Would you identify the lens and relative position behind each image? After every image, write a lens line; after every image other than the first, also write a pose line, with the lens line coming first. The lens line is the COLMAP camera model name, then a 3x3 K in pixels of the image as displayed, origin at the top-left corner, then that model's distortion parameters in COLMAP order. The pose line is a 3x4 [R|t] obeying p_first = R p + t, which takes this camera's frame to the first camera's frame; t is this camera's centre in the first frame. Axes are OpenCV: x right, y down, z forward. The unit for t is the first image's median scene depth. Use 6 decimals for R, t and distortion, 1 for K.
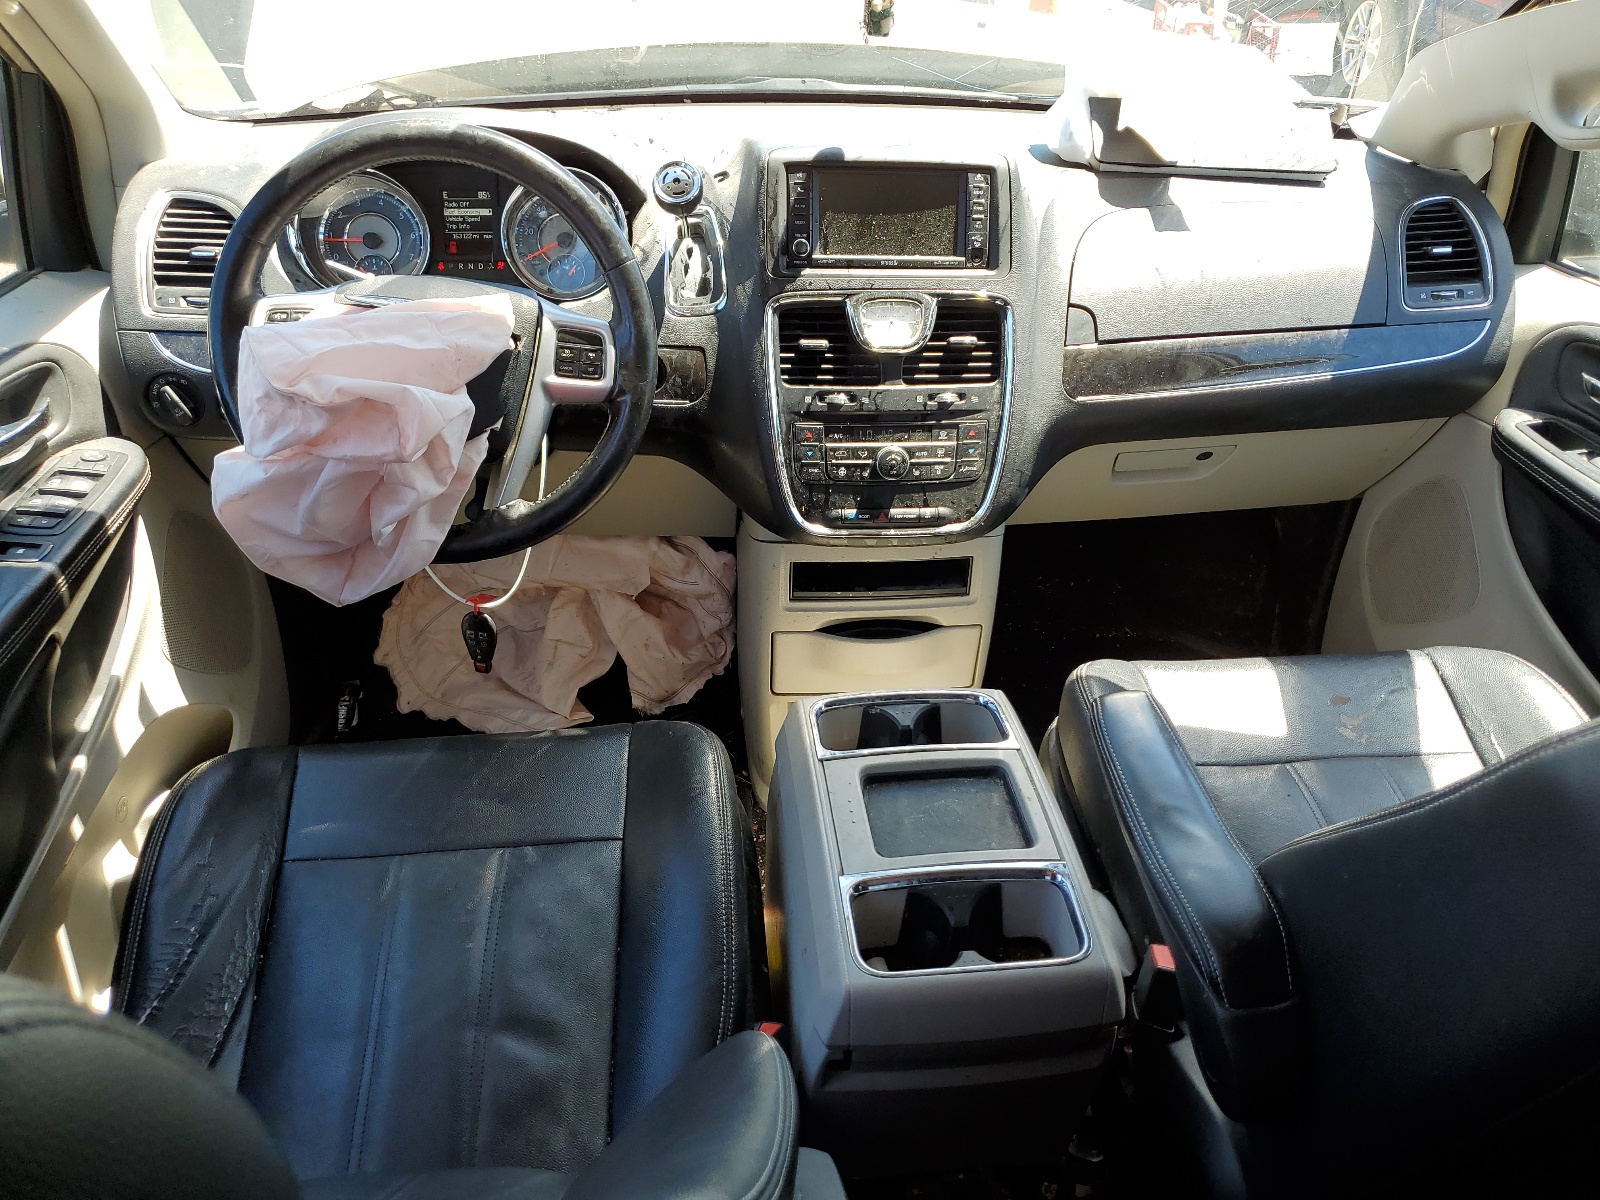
lens RADIAL K [[1218.2, 0, 799.1], [0, 1218.2, 598.9], [0, 0, 1]] dist [-0.009493, -0.001746]
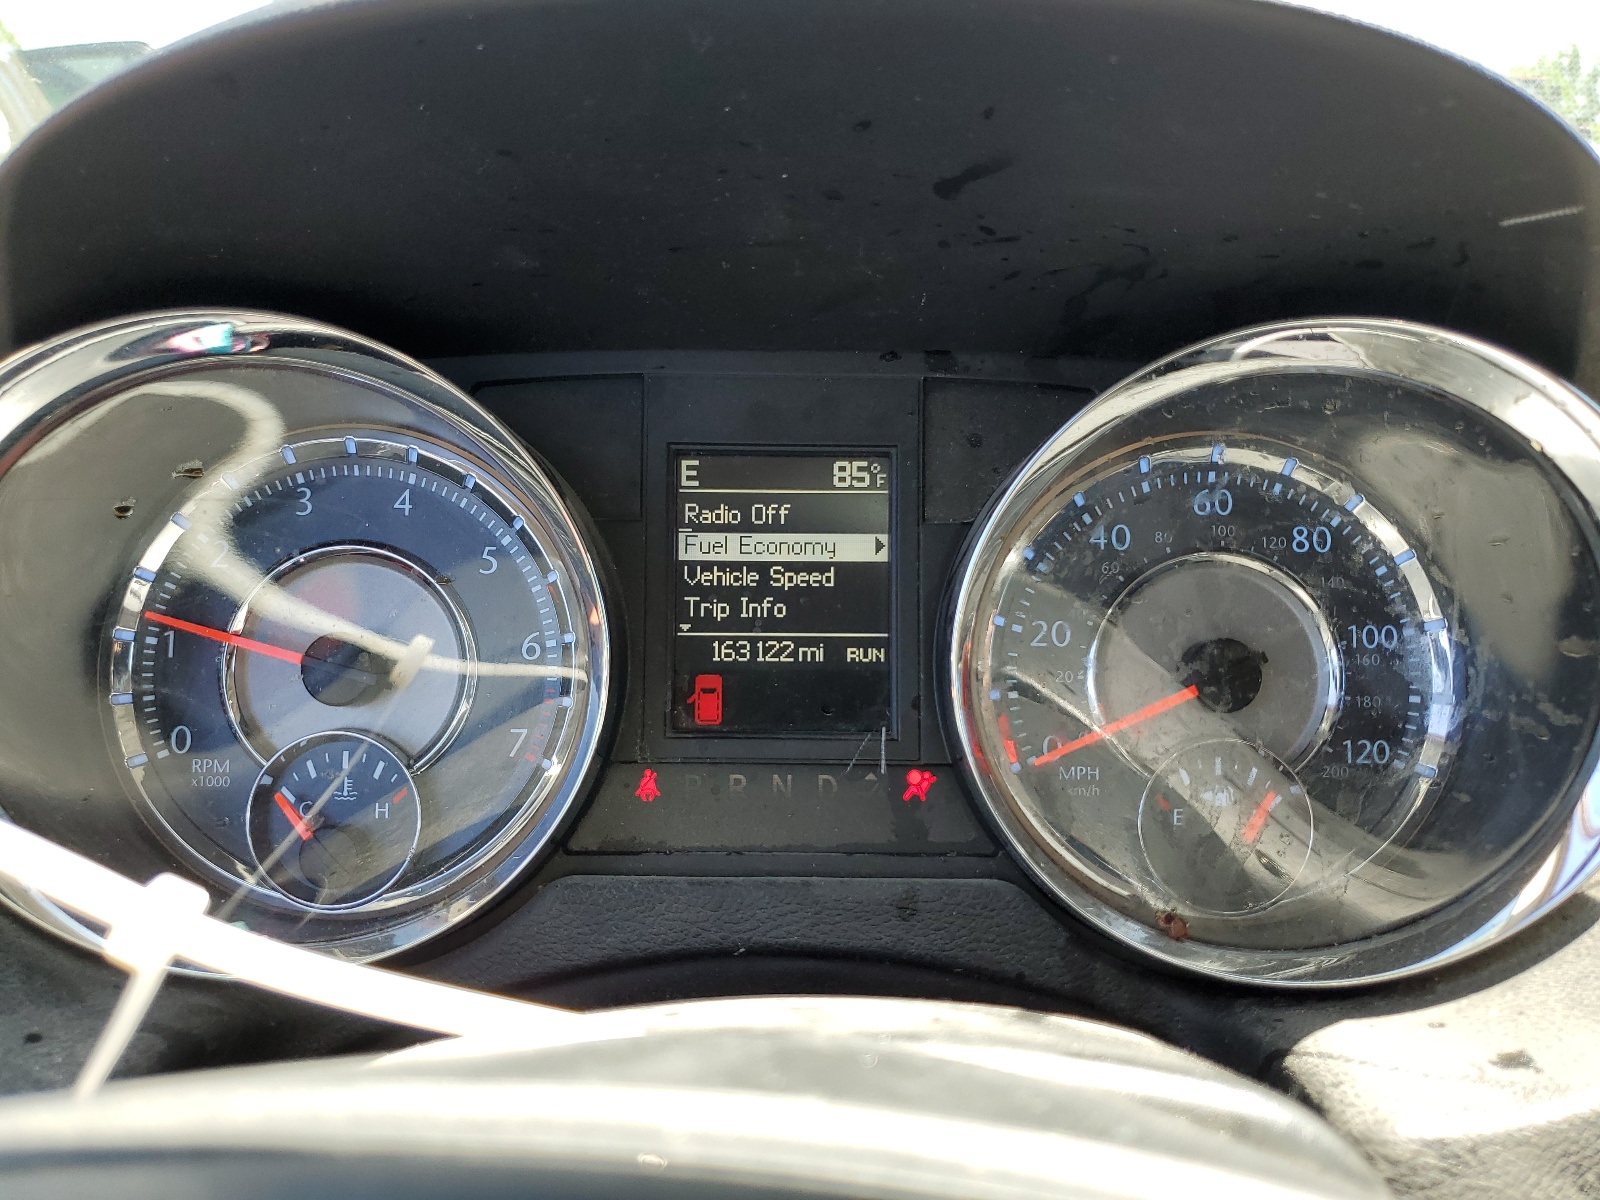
lens RADIAL K [[1218.2, 0, 800.3], [0, 1218.2, 599.5], [0, 0, 1]] dist [-0.009493, -0.001746]
pose [[0.988959, 0.007348, -0.148009, -0.236244], [-0.048933, 0.958941, -0.279352, -0.246766], [0.139879, 0.283510, 0.948713, 0.791563]]
